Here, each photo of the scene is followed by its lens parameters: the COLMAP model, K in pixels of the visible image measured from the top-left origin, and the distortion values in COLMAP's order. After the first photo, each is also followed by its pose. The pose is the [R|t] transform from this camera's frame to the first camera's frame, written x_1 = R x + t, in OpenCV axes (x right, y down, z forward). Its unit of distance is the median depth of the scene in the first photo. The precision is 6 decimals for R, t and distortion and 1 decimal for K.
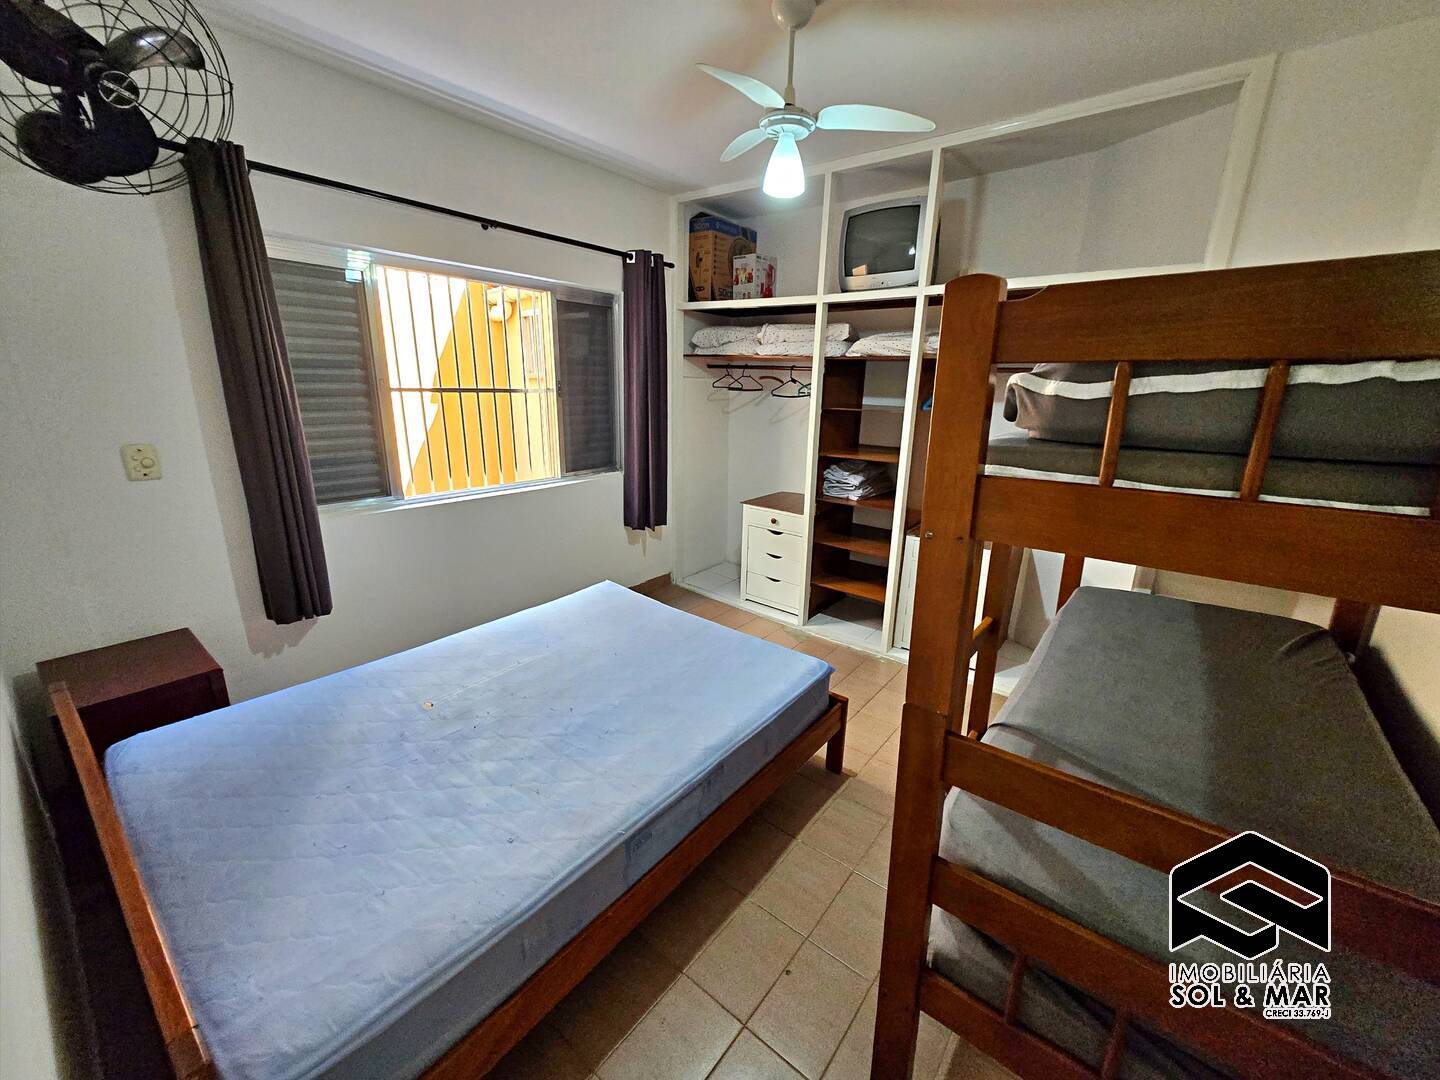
lens RADIAL K [[565.2, 0, 727.7], [0, 565.2, 529.0], [0, 0, 1]] dist [0.002406, -0.000624]
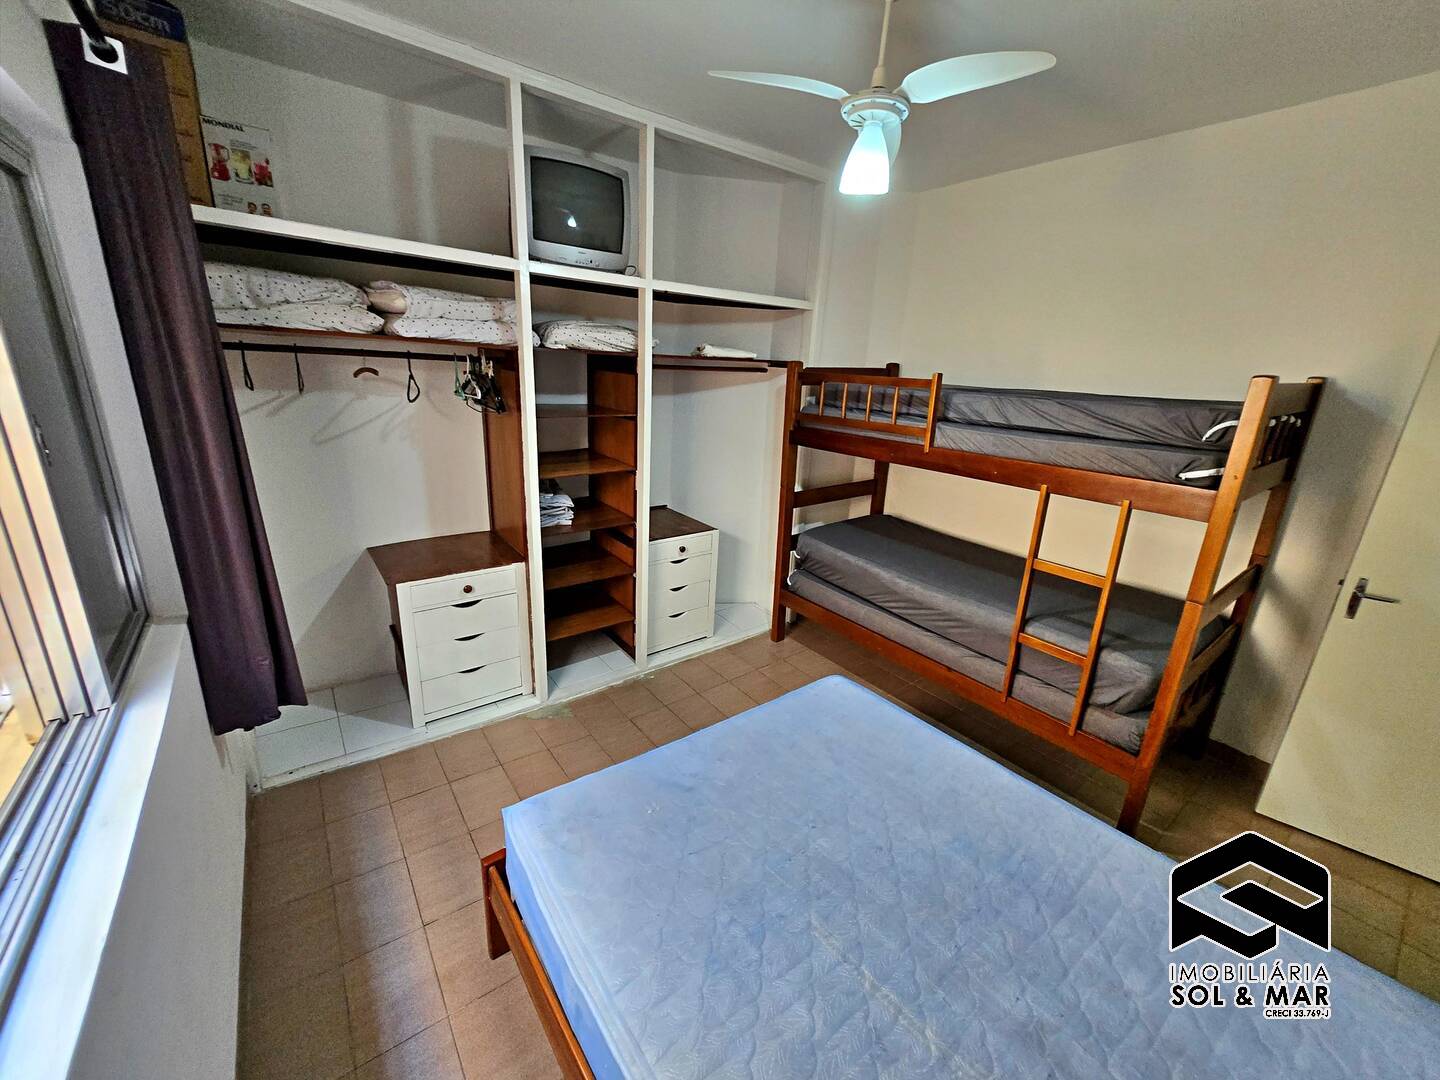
lens RADIAL K [[565.2, 0, 727.7], [0, 565.2, 529.0], [0, 0, 1]] dist [0.002406, -0.000624]
pose [[0.243771, -0.282779, 0.927692, -0.464687], [0.210835, 0.949123, 0.233910, -0.180850], [-0.946638, 0.138569, 0.290989, 0.527981]]
